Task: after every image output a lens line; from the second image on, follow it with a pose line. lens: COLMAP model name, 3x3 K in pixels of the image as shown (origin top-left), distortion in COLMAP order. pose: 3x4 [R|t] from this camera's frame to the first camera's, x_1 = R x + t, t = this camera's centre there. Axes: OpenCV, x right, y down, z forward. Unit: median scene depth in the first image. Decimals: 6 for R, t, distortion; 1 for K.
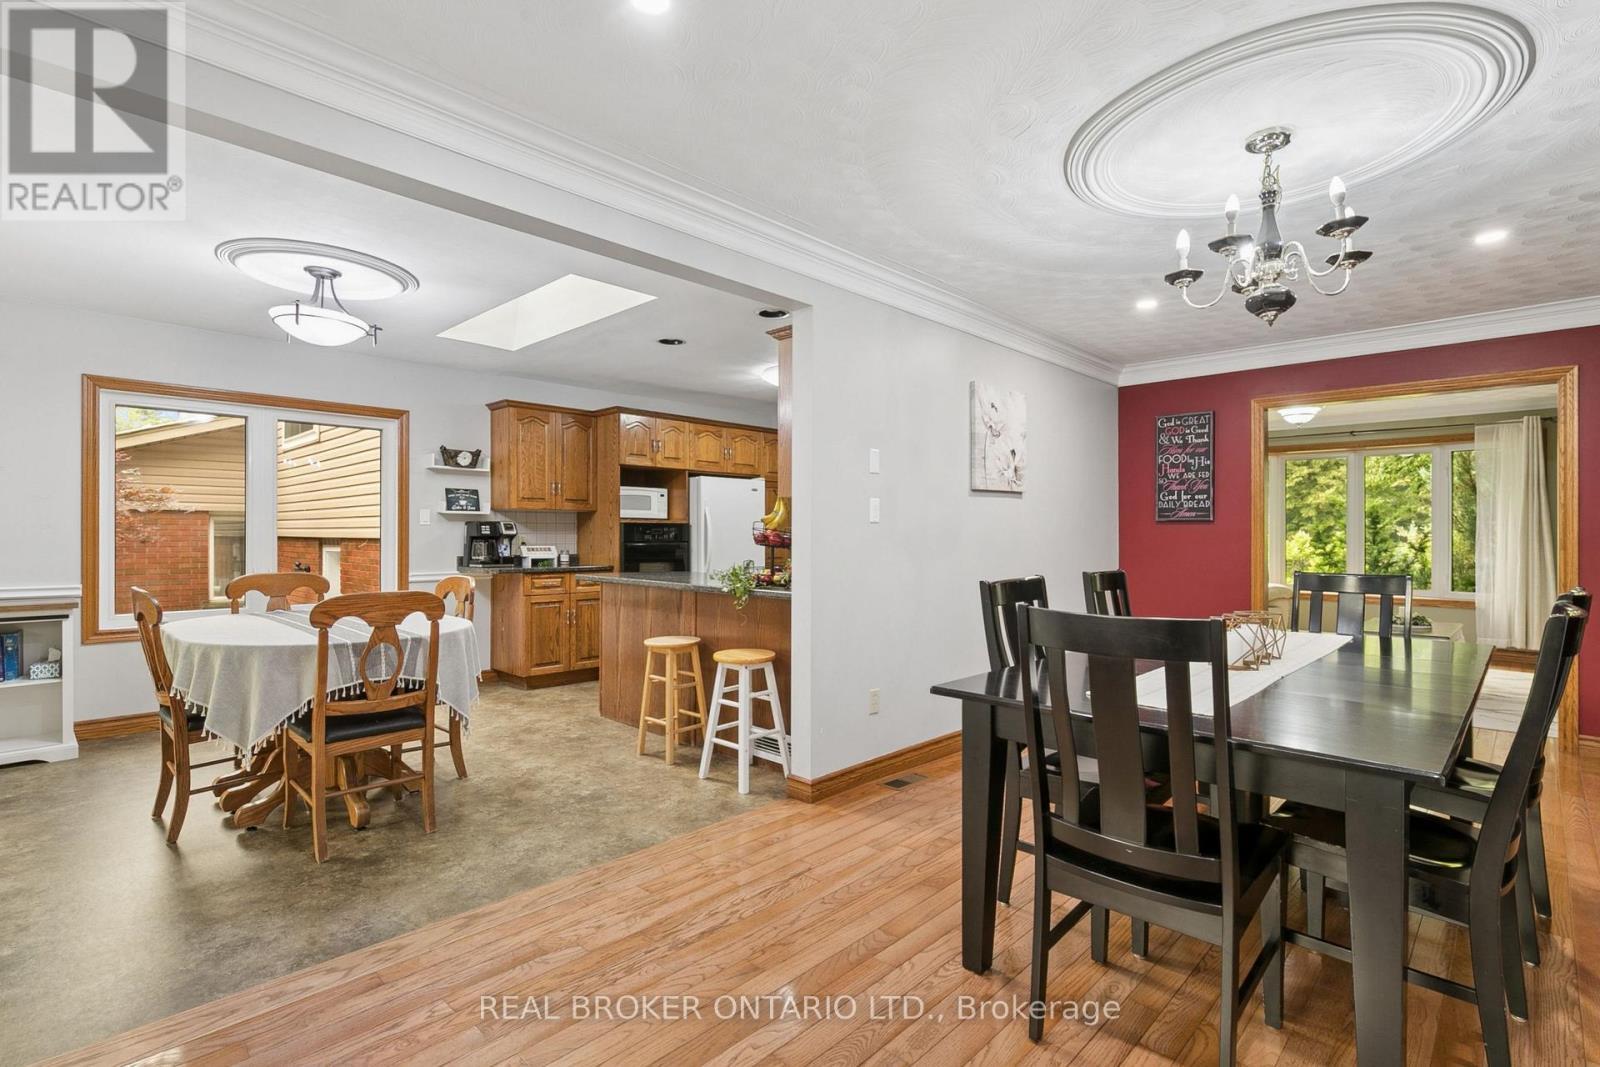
lens RADIAL K [[749.8, 0, 800.0], [0, 749.8, 533.5], [0, 0, 1]] dist [-0.000606, -0.000304]
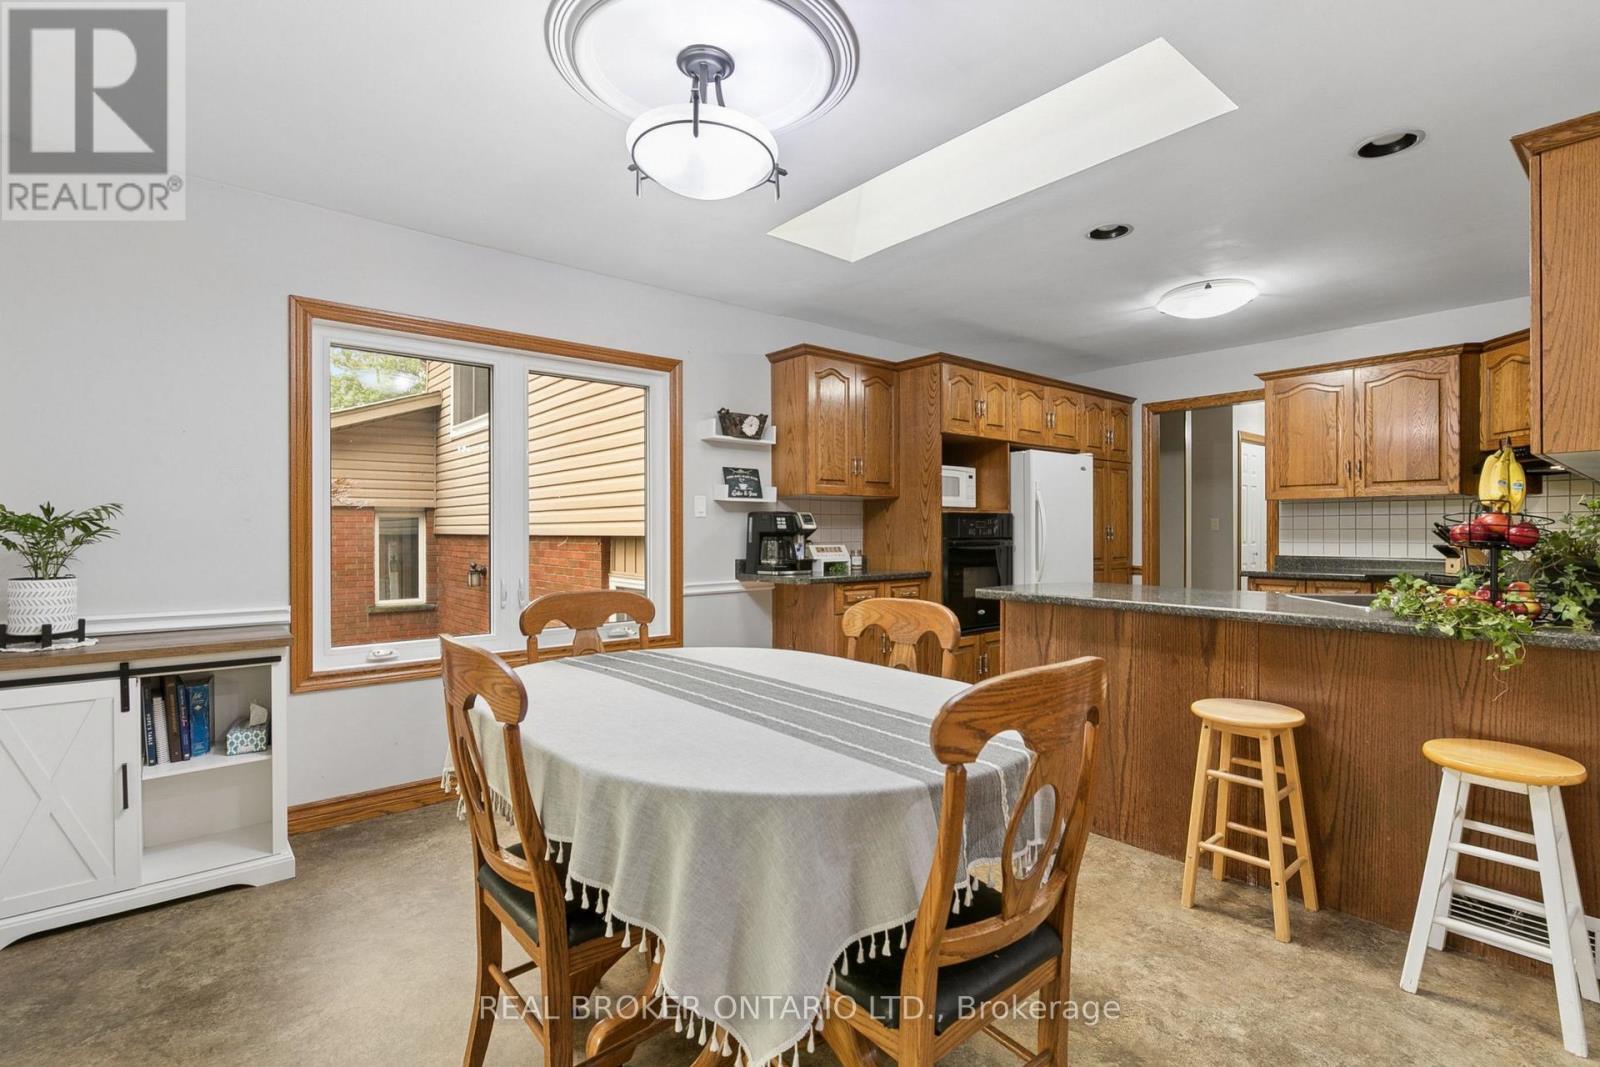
lens RADIAL K [[746.5, 0, 808.7], [0, 746.5, 530.1], [0, 0, 1]] dist [0.000764, 0.000067]
pose [[0.994715, -0.005759, -0.102508, -0.315289], [0.005884, 0.999982, 0.000921, 0.001134], [0.102501, -0.001519, 0.994732, 0.280404]]
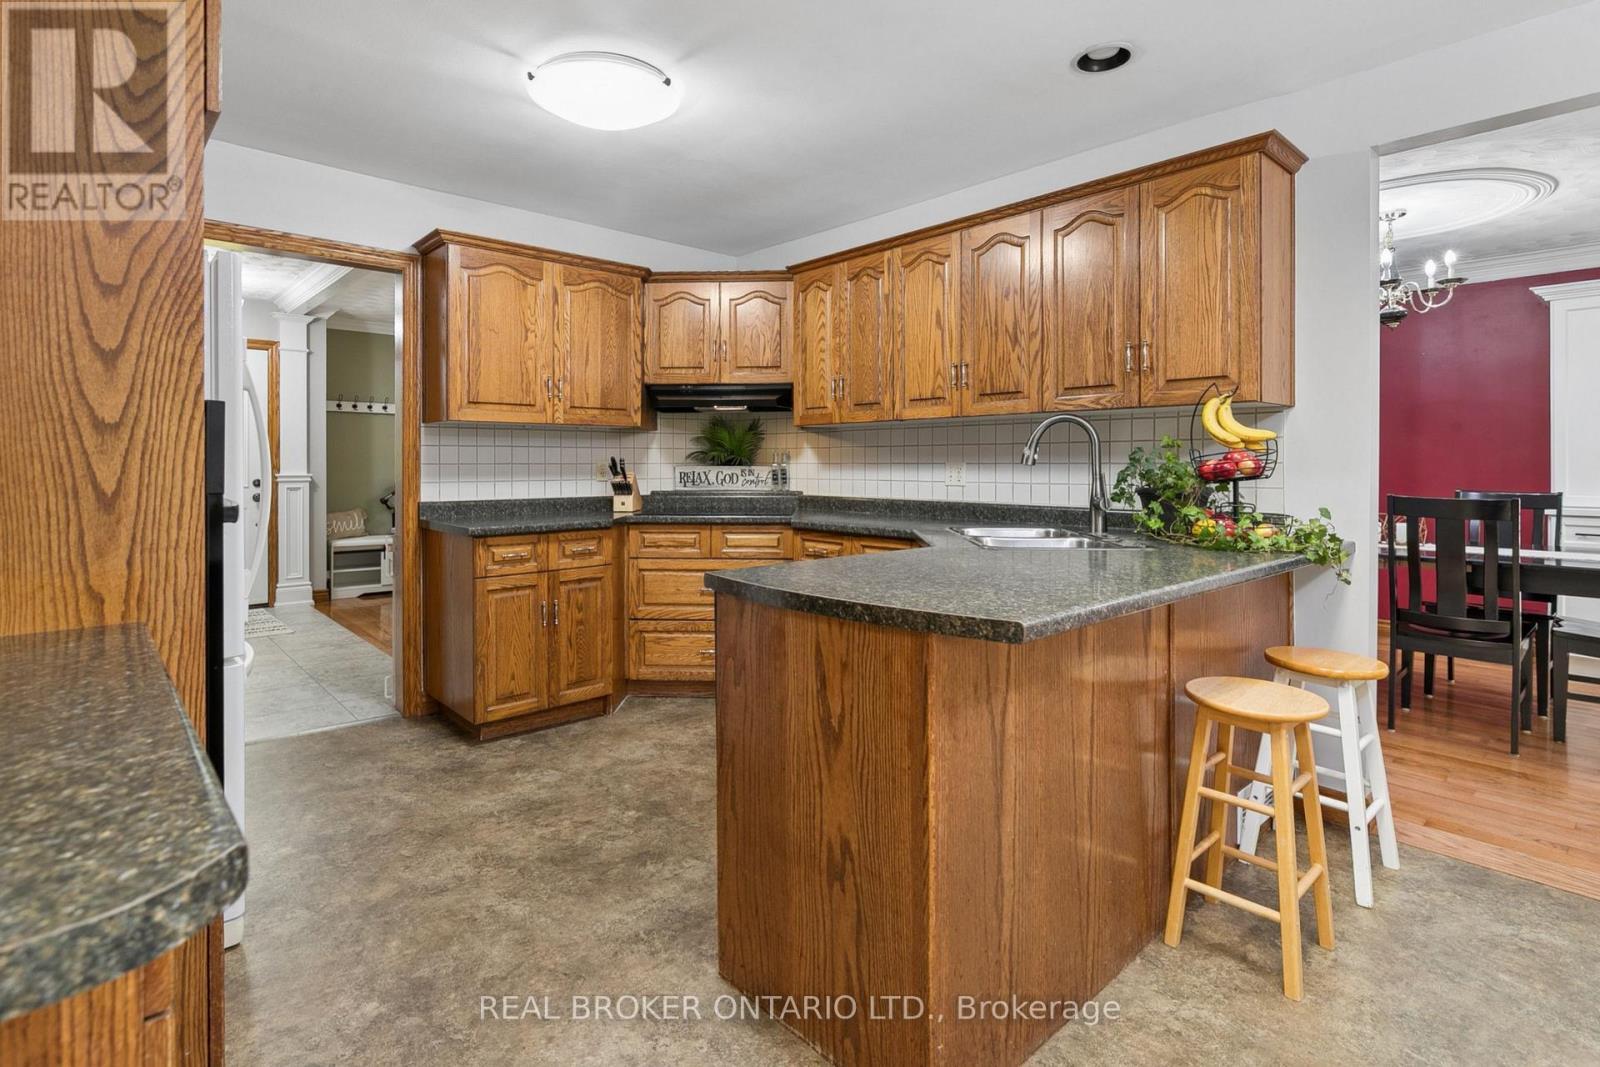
lens RADIAL K [[780.9, 0, 784.6], [0, 780.9, 472.3], [0, 0, 1]] dist [-0.000457, -0.001043]
pose [[0.073694, -0.015011, 0.997168, -0.464705], [-0.000594, 0.999886, 0.015096, 0.001124], [-0.997281, -0.001705, 0.073677, 0.884857]]
